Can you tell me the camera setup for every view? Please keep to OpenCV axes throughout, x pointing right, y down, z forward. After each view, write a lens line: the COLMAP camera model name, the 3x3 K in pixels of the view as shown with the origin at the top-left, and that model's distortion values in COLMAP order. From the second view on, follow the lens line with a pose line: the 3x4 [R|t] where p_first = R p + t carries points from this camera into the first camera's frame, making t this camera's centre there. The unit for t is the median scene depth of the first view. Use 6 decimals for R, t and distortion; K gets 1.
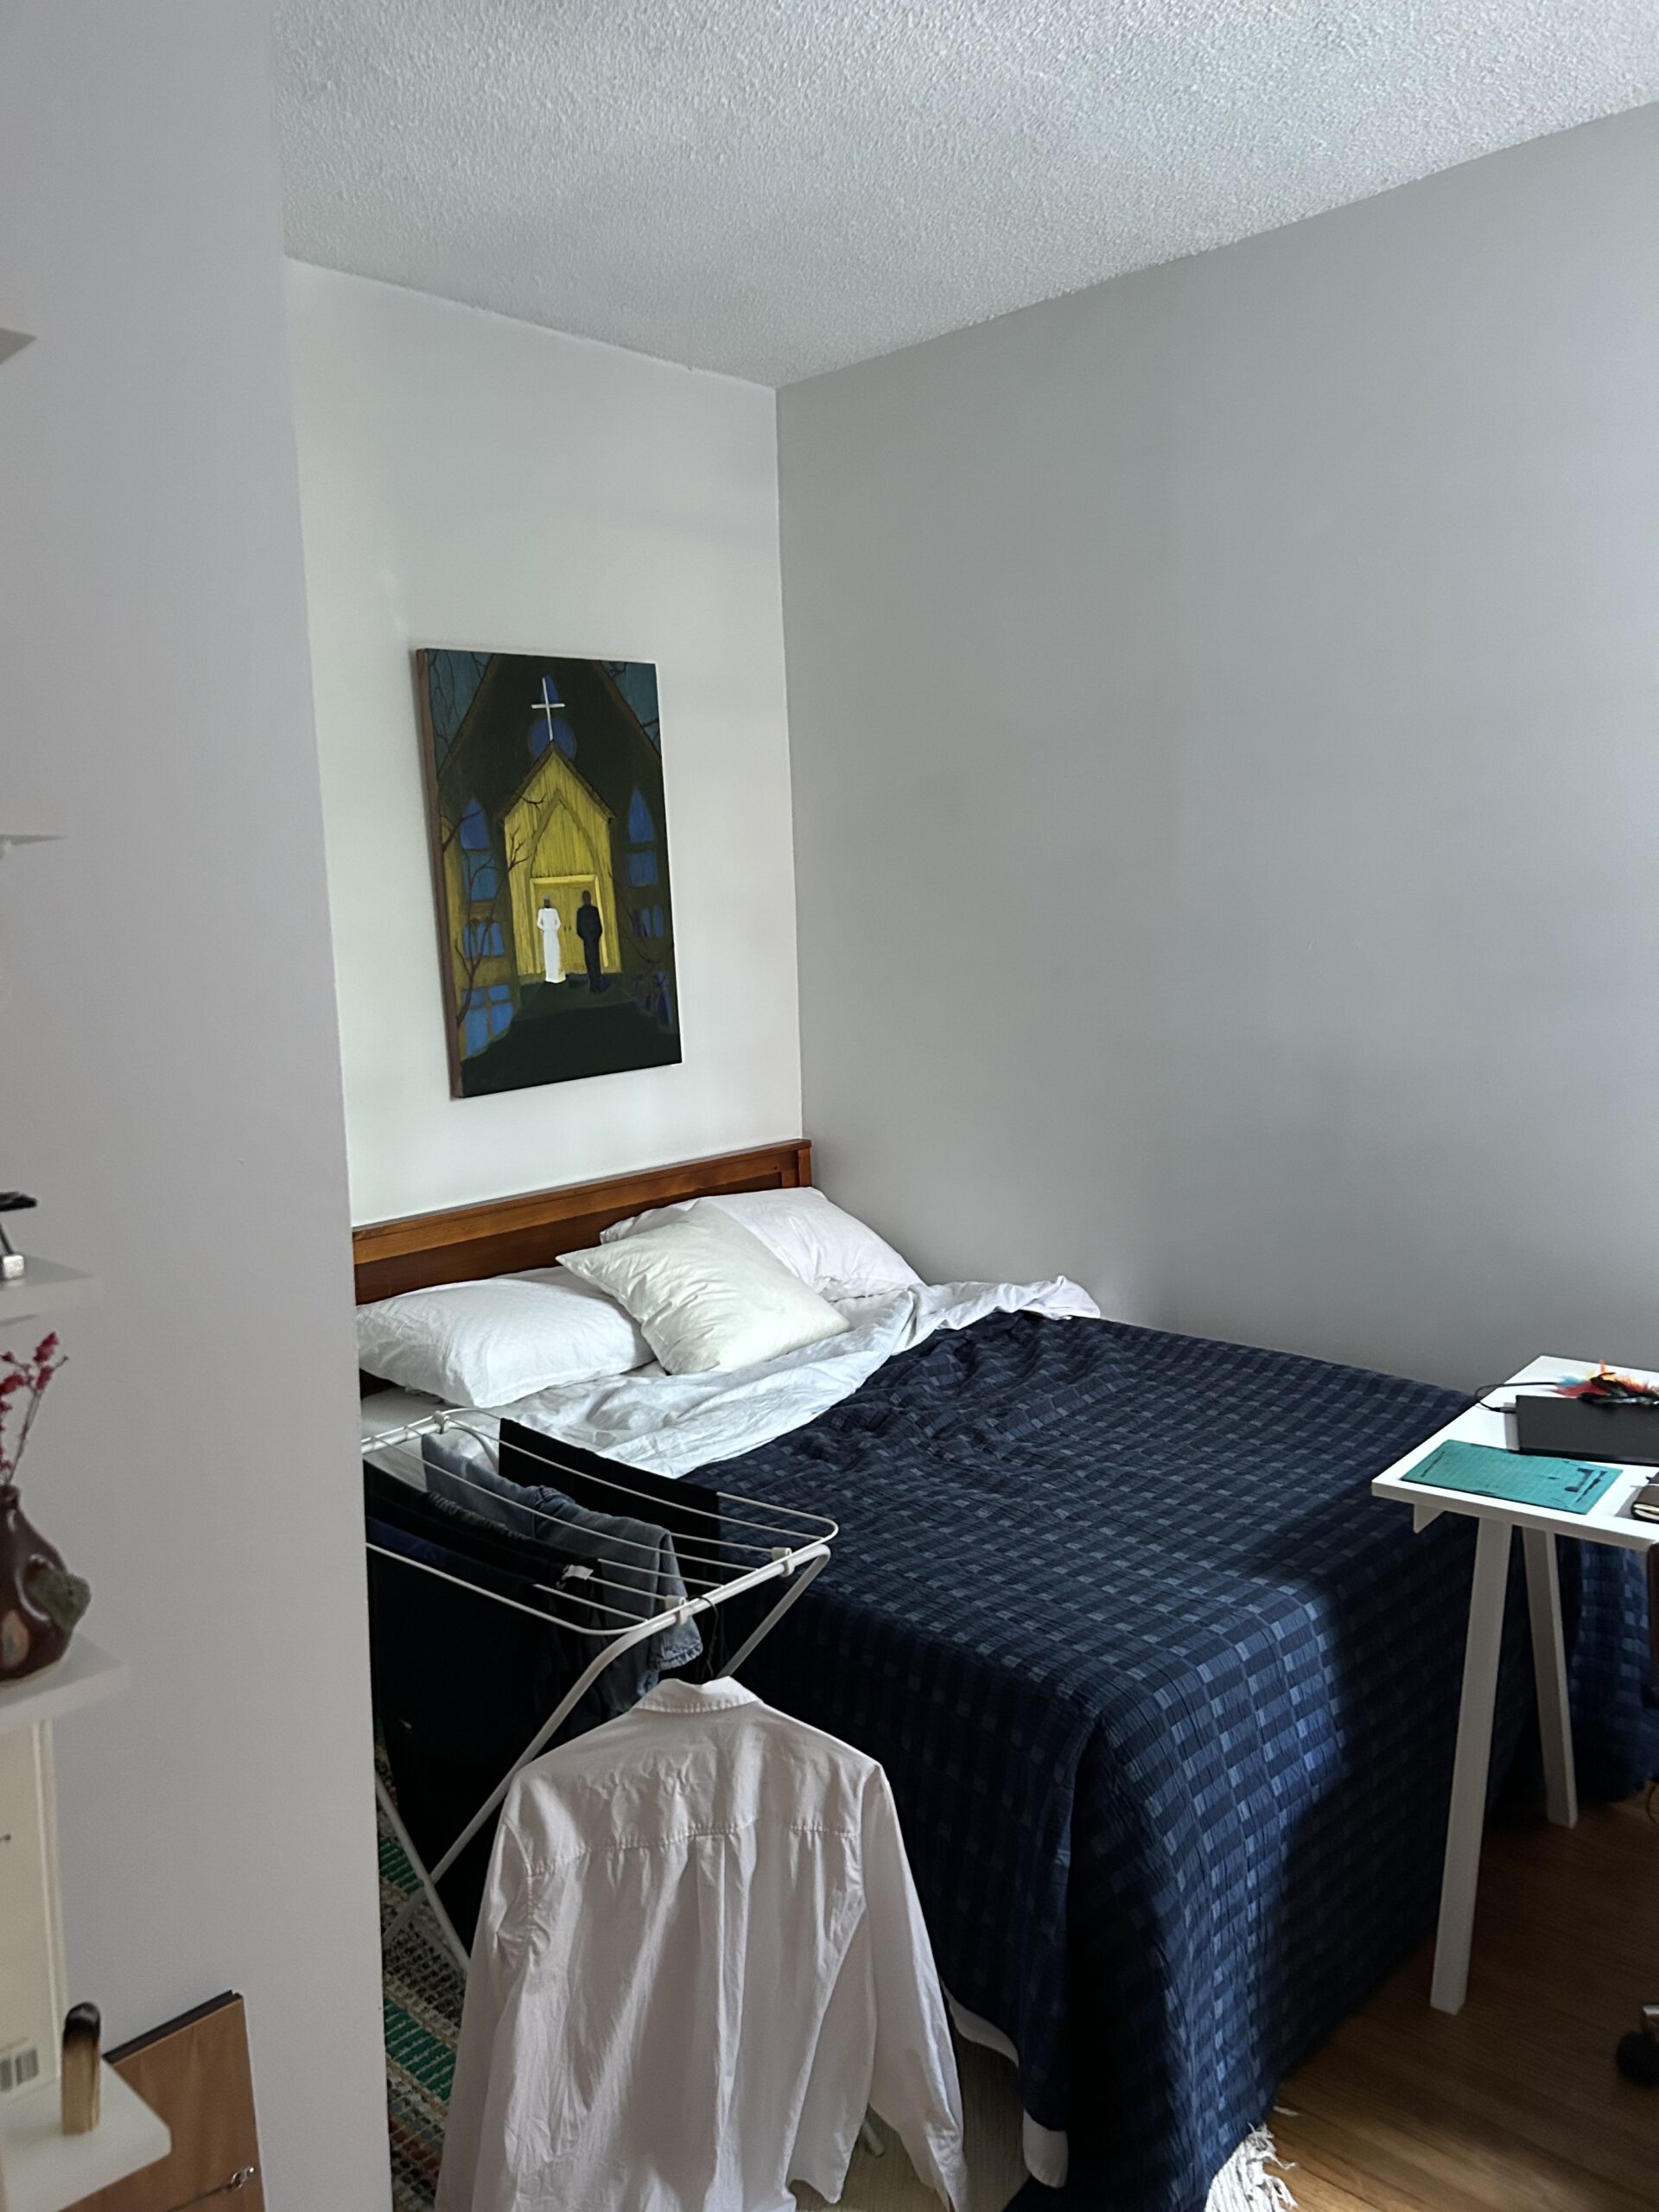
lens RADIAL K [[1670.6, 0, 828.6], [0, 1670.6, 1113.3], [0, 0, 1]] dist [0.053525, -0.058108]
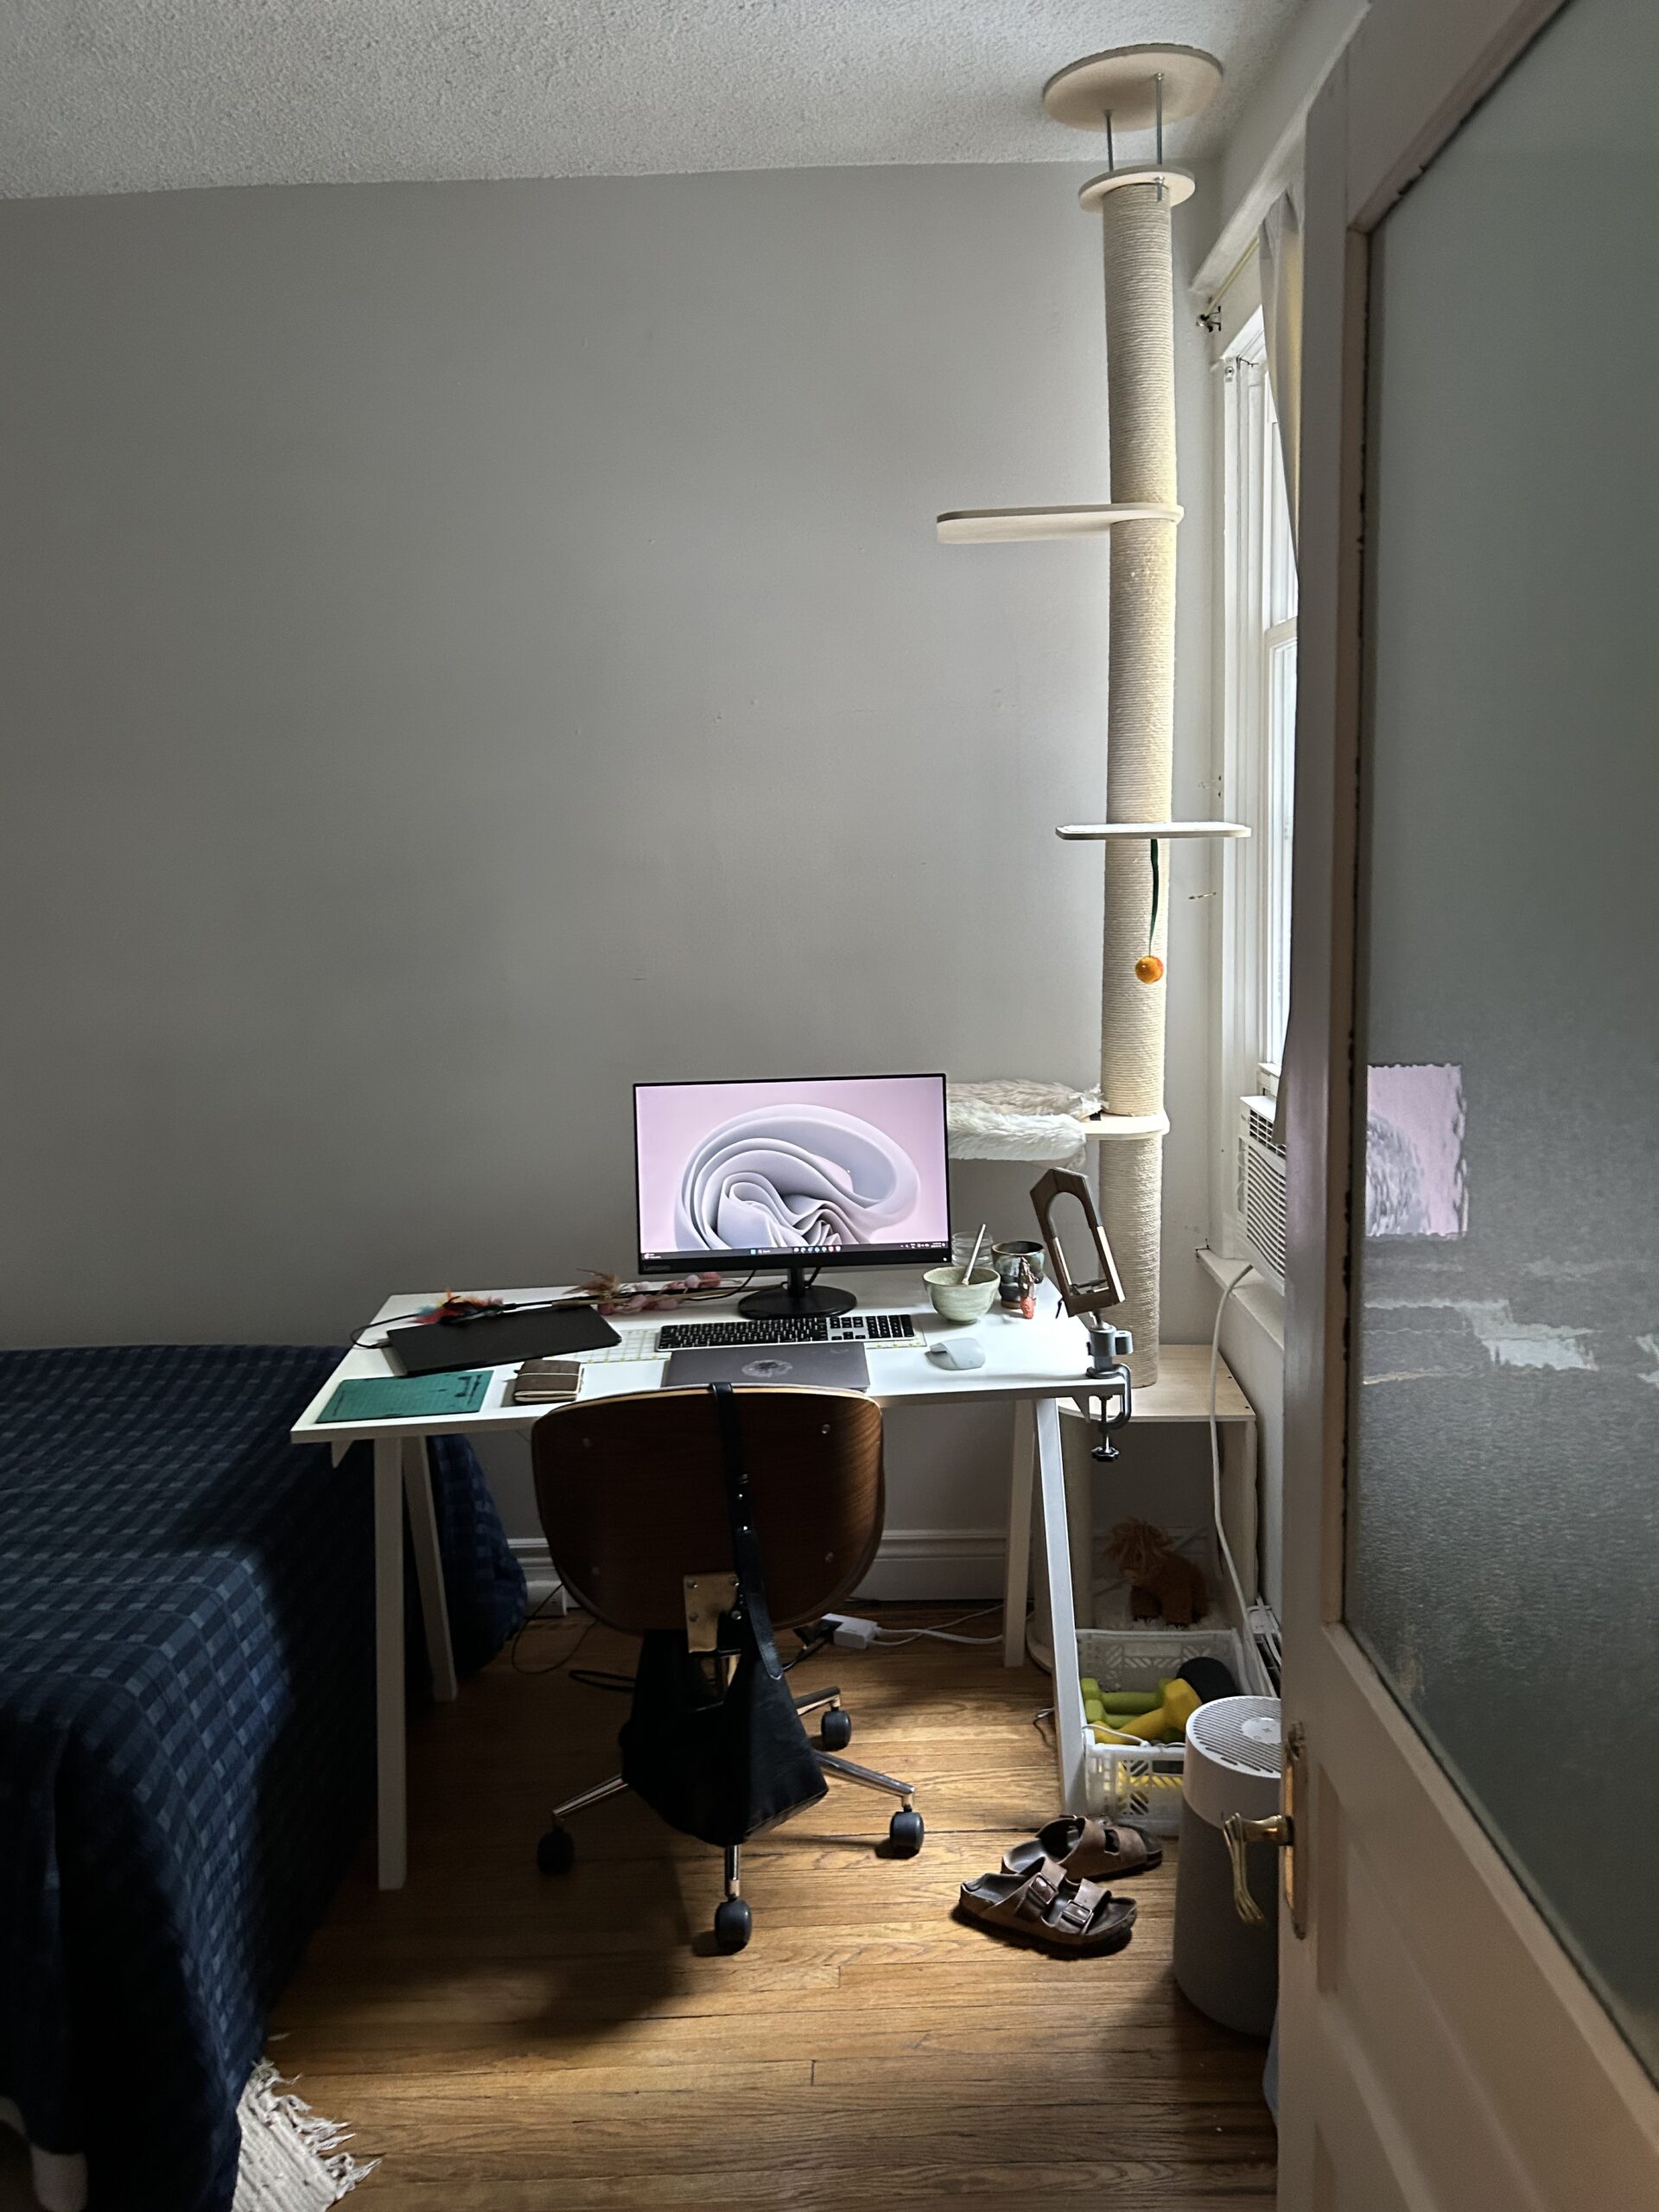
lens RADIAL K [[1670.6, 0, 834.2], [0, 1670.6, 1115.2], [0, 0, 1]] dist [0.053525, -0.058108]
pose [[0.728322, -0.101313, 0.677704, -0.133598], [0.097920, 0.994248, 0.043400, 0.006263], [-0.678202, 0.034751, 0.734053, -0.029660]]
